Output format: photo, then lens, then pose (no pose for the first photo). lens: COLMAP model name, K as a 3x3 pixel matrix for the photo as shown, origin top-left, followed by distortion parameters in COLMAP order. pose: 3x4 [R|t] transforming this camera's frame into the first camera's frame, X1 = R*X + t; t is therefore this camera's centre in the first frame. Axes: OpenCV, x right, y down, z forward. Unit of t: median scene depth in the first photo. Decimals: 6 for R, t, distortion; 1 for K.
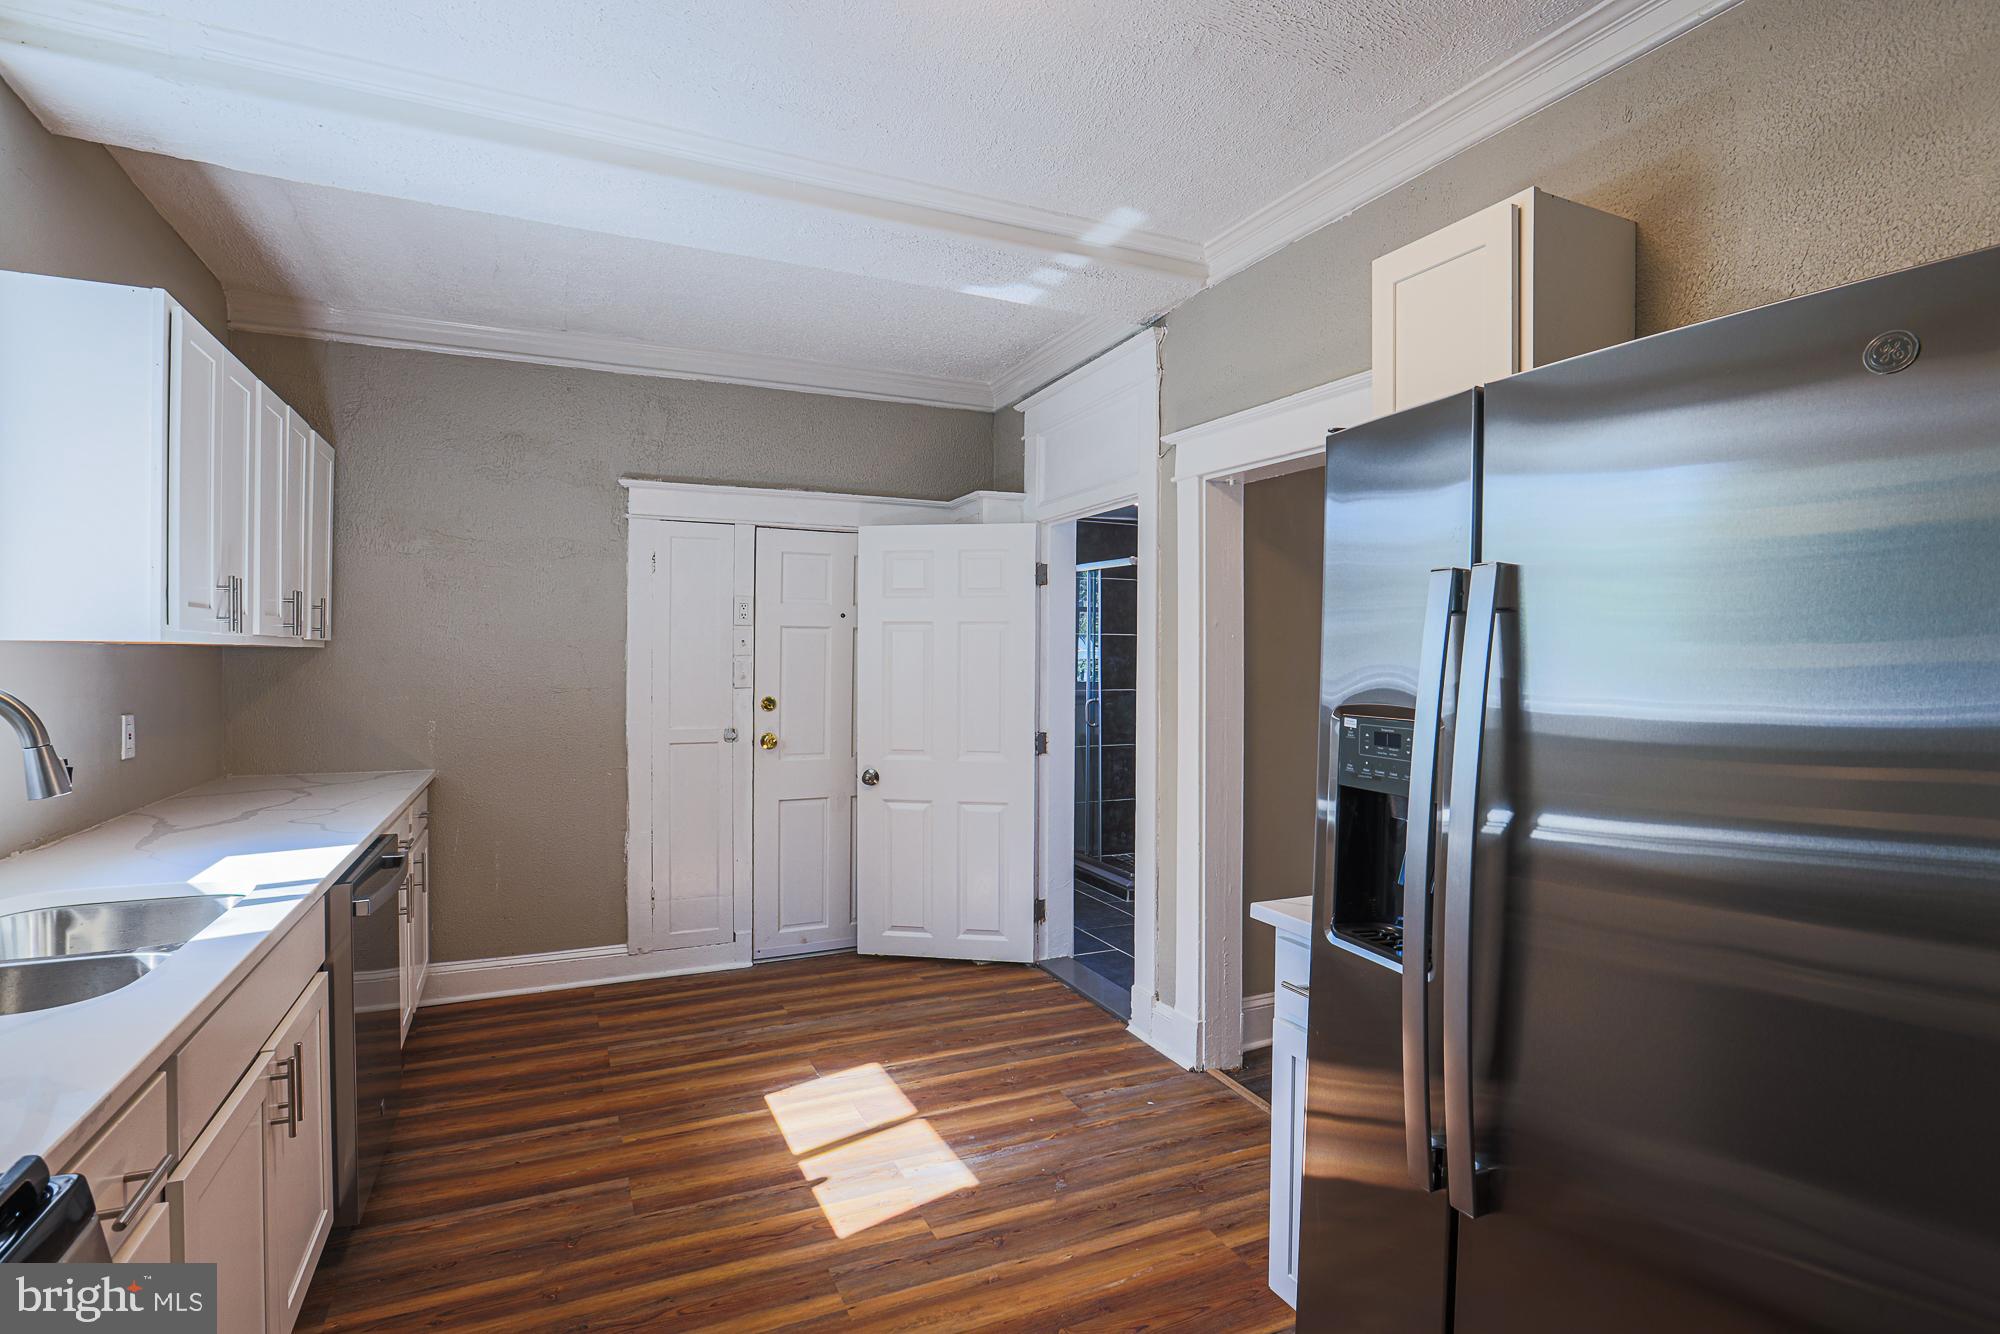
lens RADIAL K [[986.7, 0, 1077.9], [0, 986.7, 657.8], [0, 0, 1]] dist [-0.040722, 0.011384]
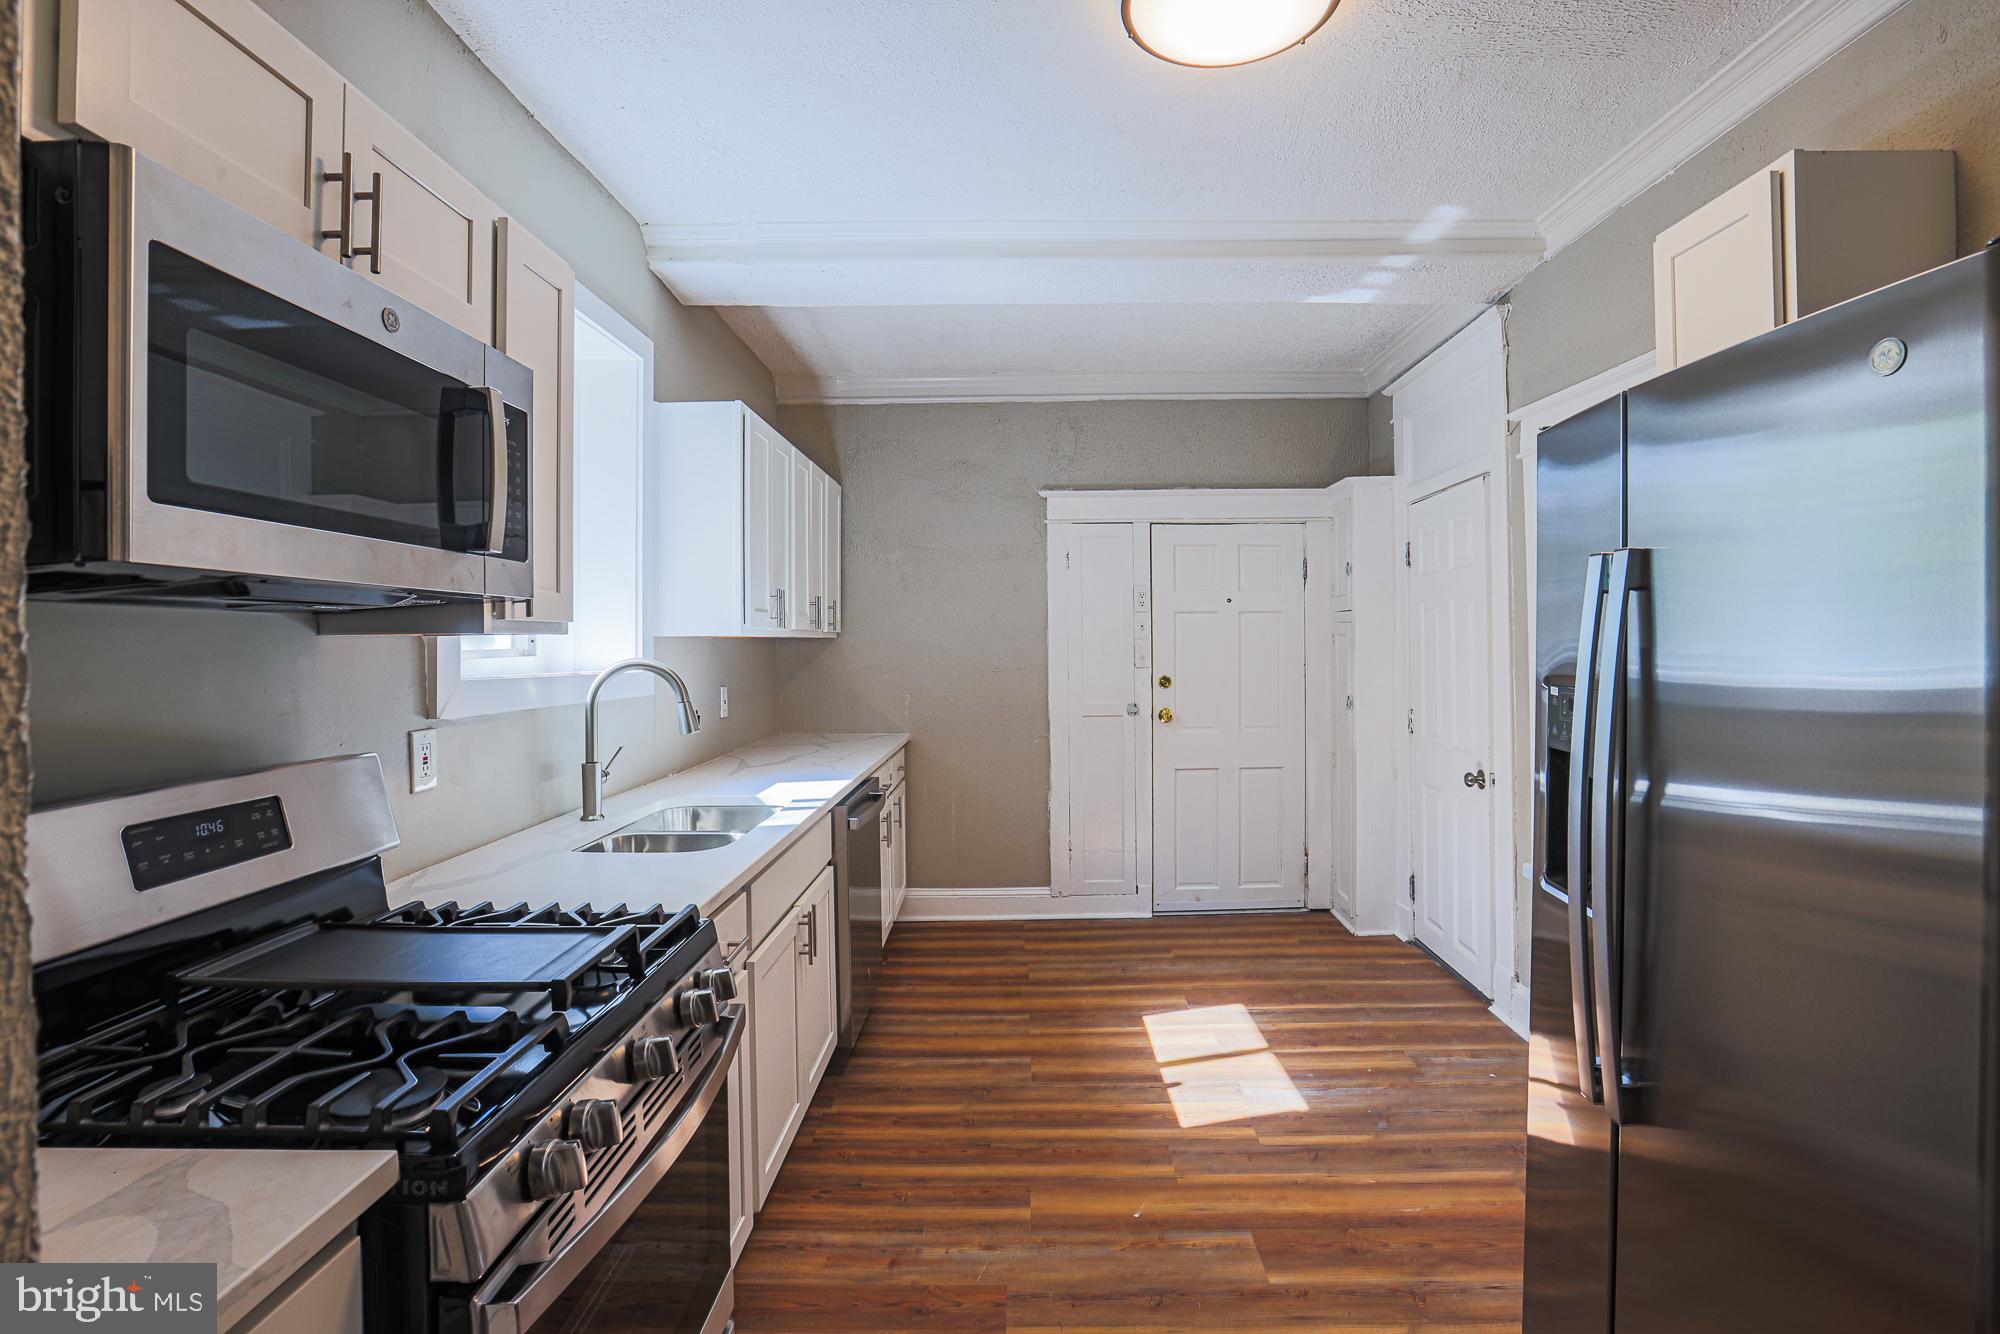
lens RADIAL K [[986.7, 0, 1022.0], [0, 986.7, 625.9], [0, 0, 1]] dist [-0.040722, 0.011384]
pose [[0.884481, -0.021954, -0.466059, 0.107548], [0.015210, 0.999718, -0.018227, 0.001473], [0.466328, 0.009032, 0.884566, -0.107527]]
